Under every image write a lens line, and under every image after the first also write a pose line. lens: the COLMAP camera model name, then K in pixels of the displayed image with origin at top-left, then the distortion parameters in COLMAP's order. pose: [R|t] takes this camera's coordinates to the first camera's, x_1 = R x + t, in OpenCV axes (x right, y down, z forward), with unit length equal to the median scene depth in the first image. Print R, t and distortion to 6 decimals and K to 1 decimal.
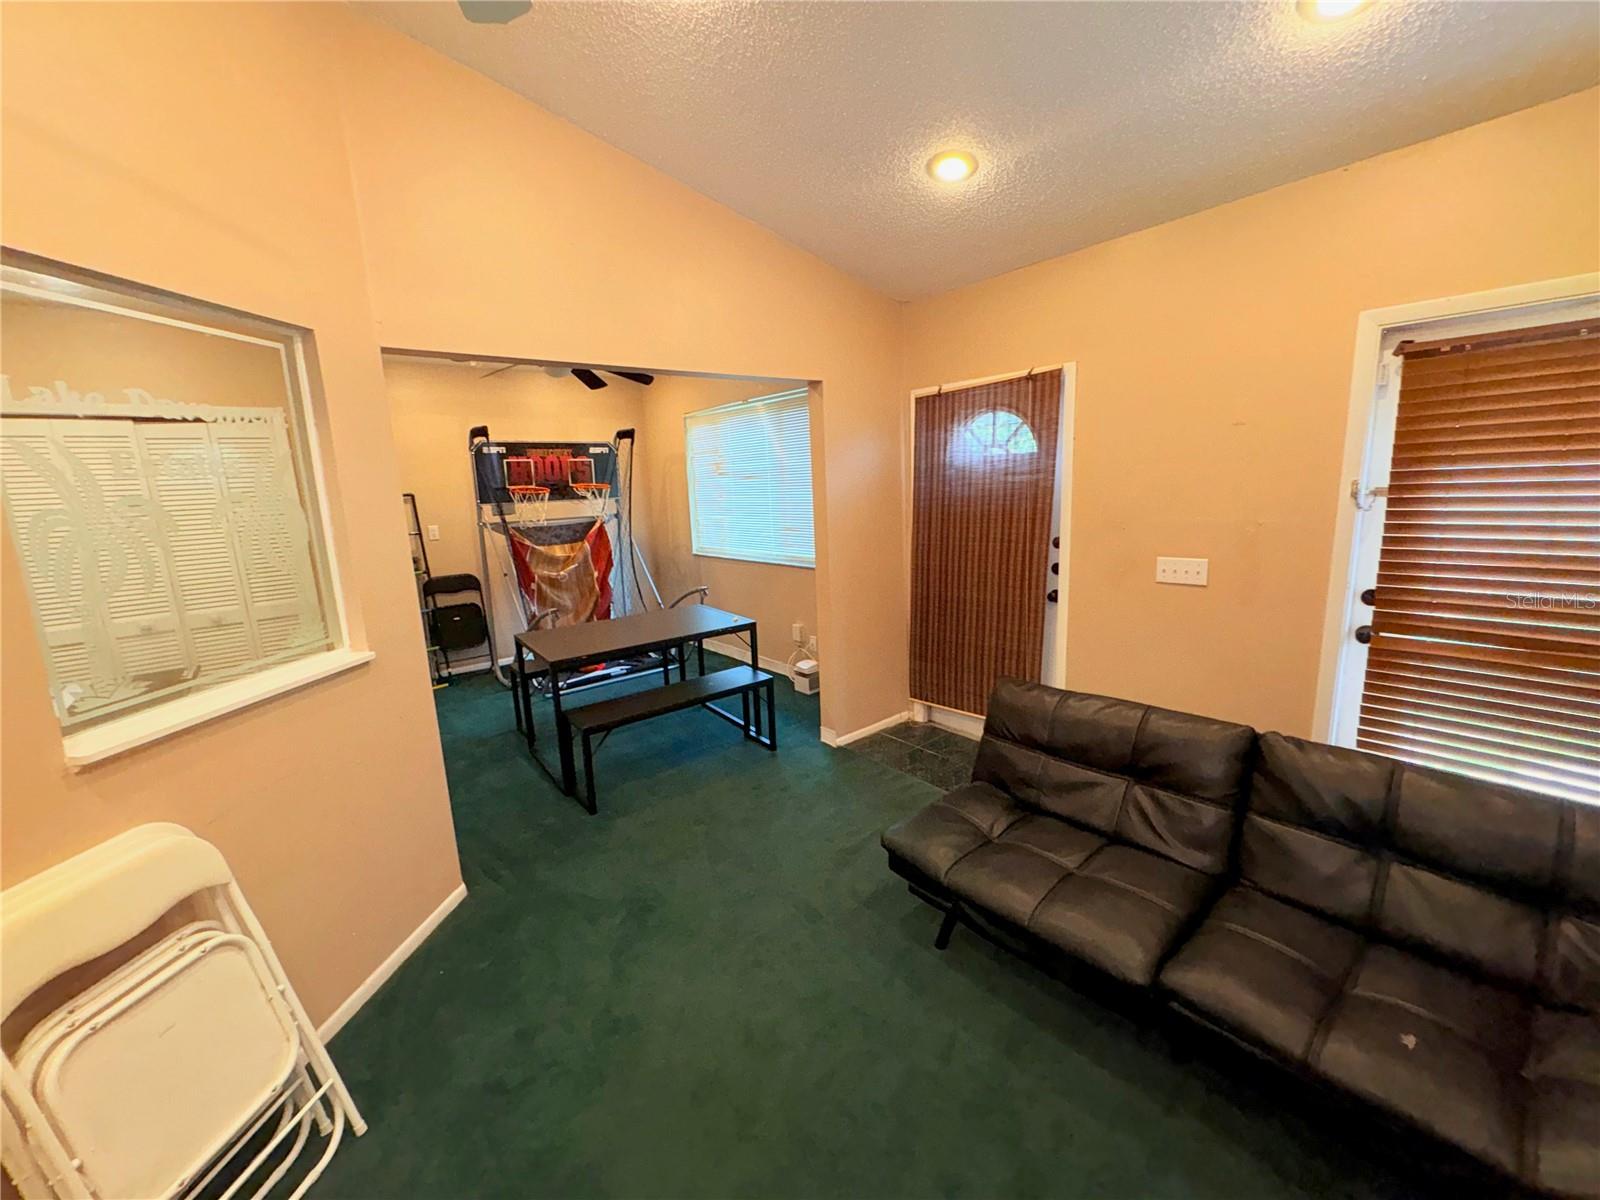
lens RADIAL K [[640.7, 0, 800.0], [0, 640.7, 600.0], [0, 0, 1]] dist [-0.000034, -0.000146]
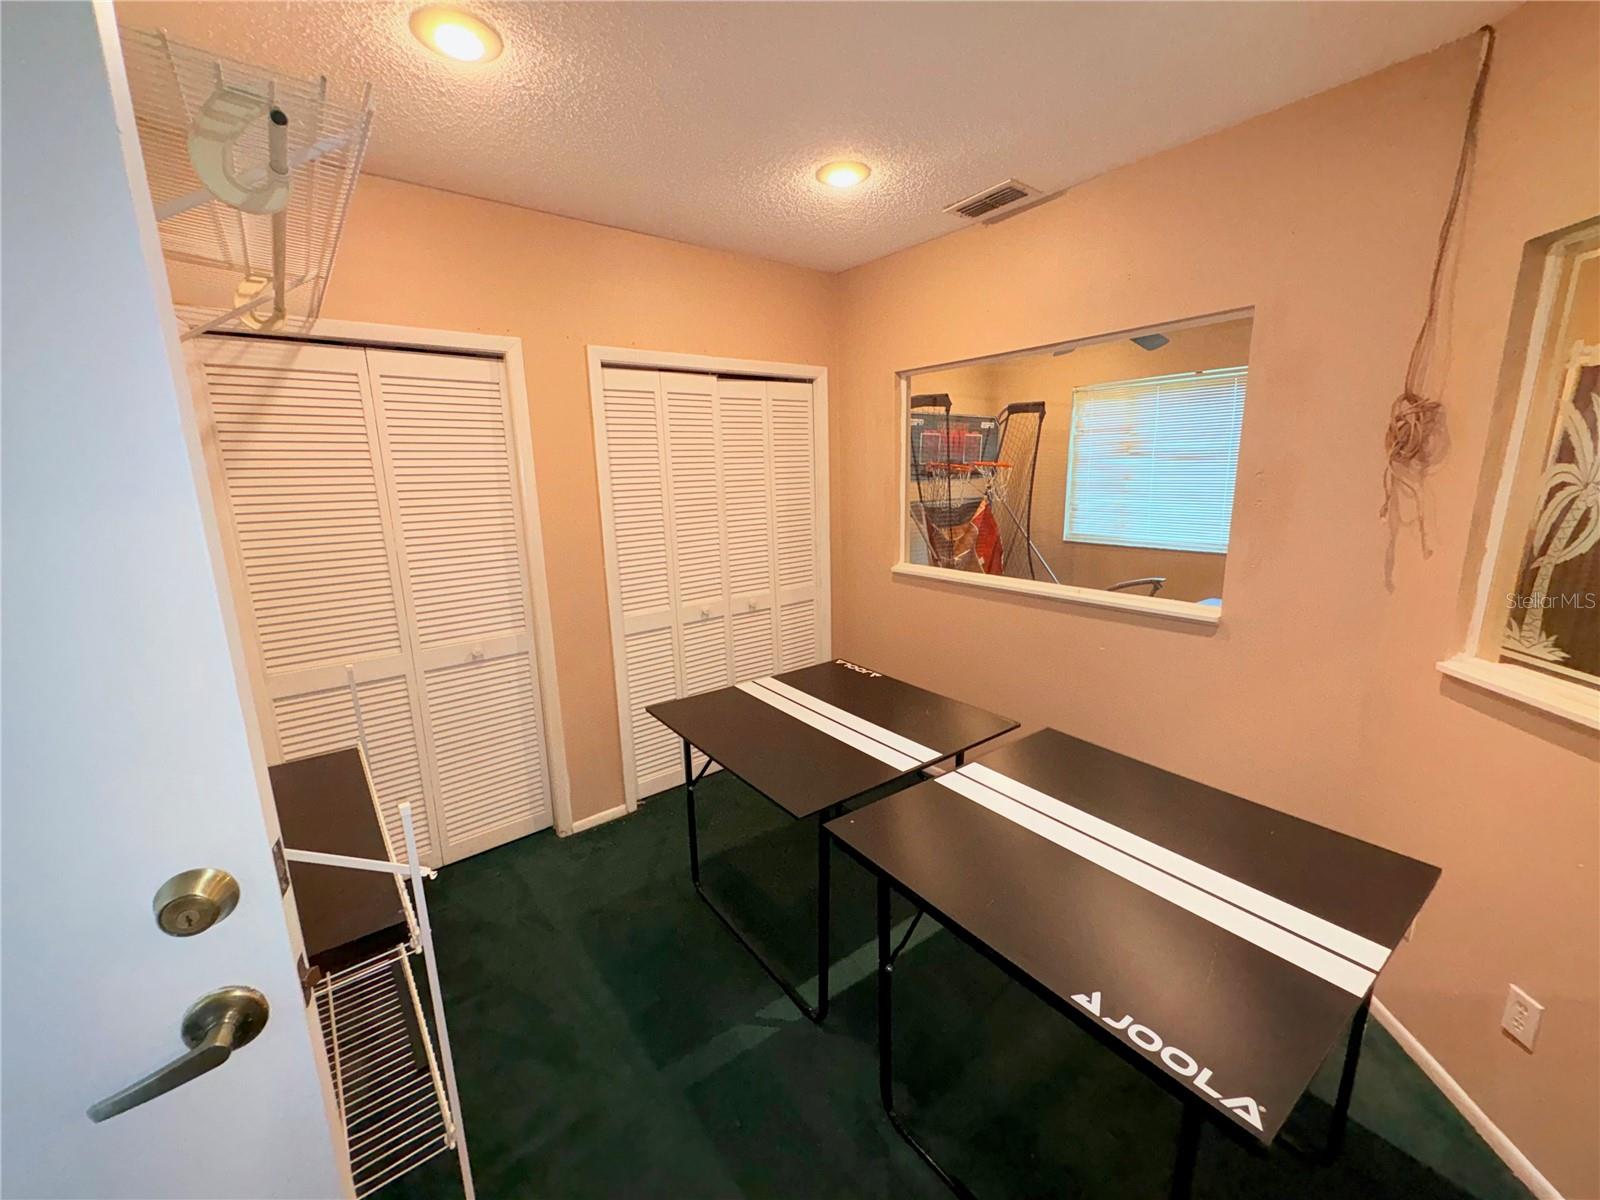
lens RADIAL K [[640.7, 0, 800.0], [0, 640.7, 600.0], [0, 0, 1]] dist [-0.000034, -0.000146]
pose [[0.999695, 0.023841, -0.006459, -0.895483], [-0.023675, 0.999417, 0.024598, 0.000689], [0.007042, -0.024438, 0.999677, 0.116140]]
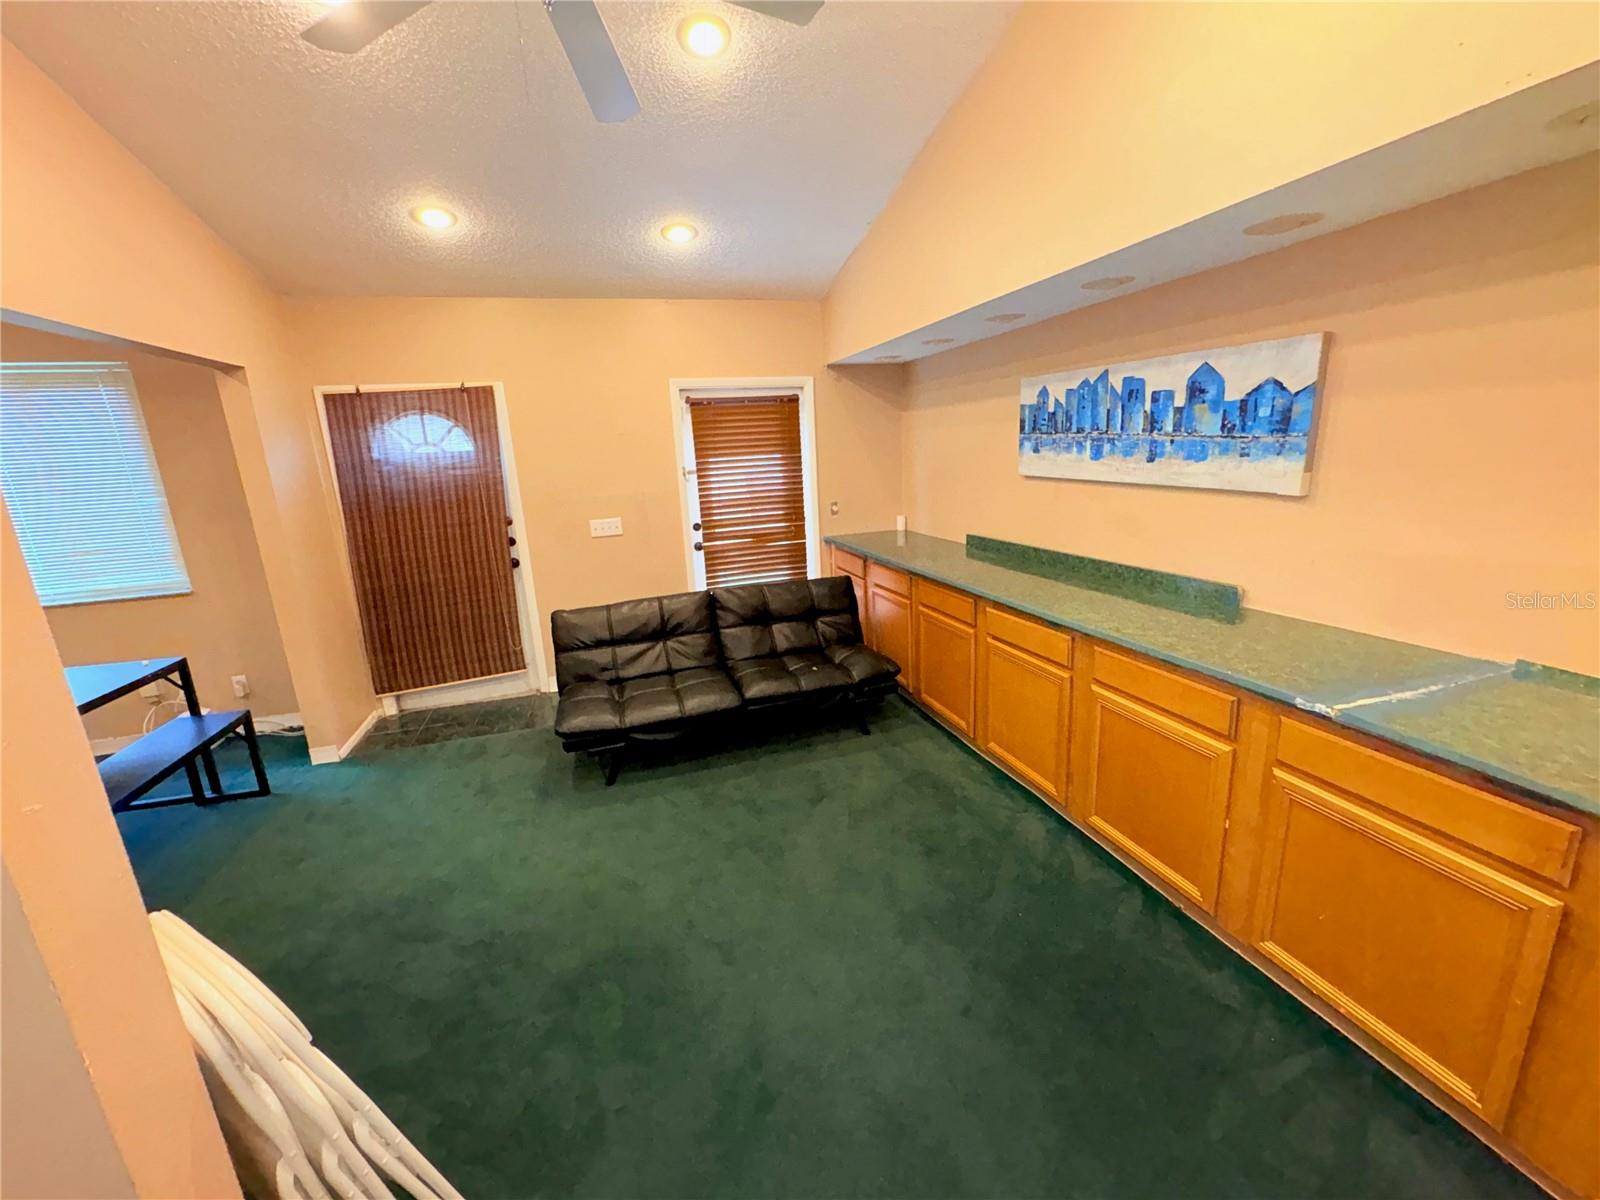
lens RADIAL K [[640.7, 0, 800.0], [0, 640.7, 600.0], [0, 0, 1]] dist [-0.000034, -0.000146]
pose [[0.383096, -0.191938, 0.903547, -0.514271], [0.205041, 0.971440, 0.119424, 0.027930], [-0.900664, 0.139513, 0.411510, -0.030758]]
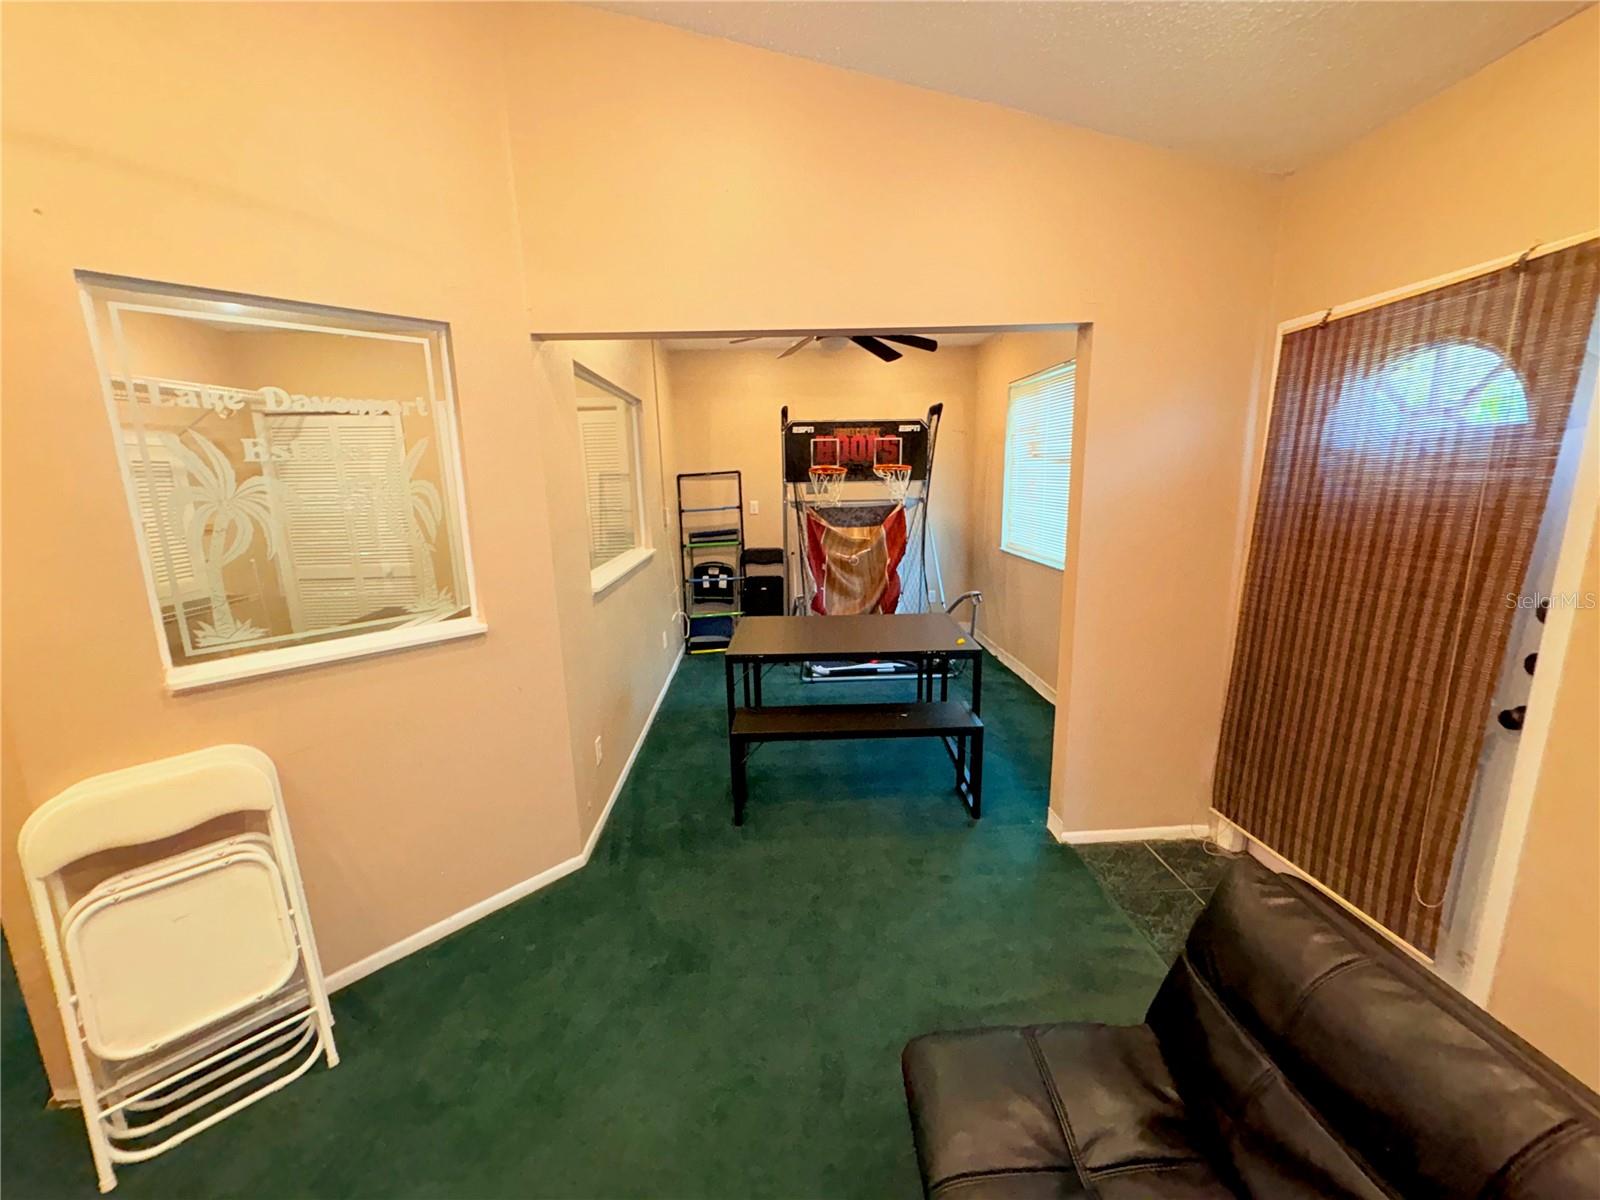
lens RADIAL K [[640.7, 0, 800.0], [0, 640.7, 600.0], [0, 0, 1]] dist [-0.000034, -0.000146]
pose [[0.798406, 0.143077, -0.584873, 0.213305], [-0.122565, 0.989639, 0.074783, -0.060303], [0.589513, 0.011978, 0.807670, 0.257492]]
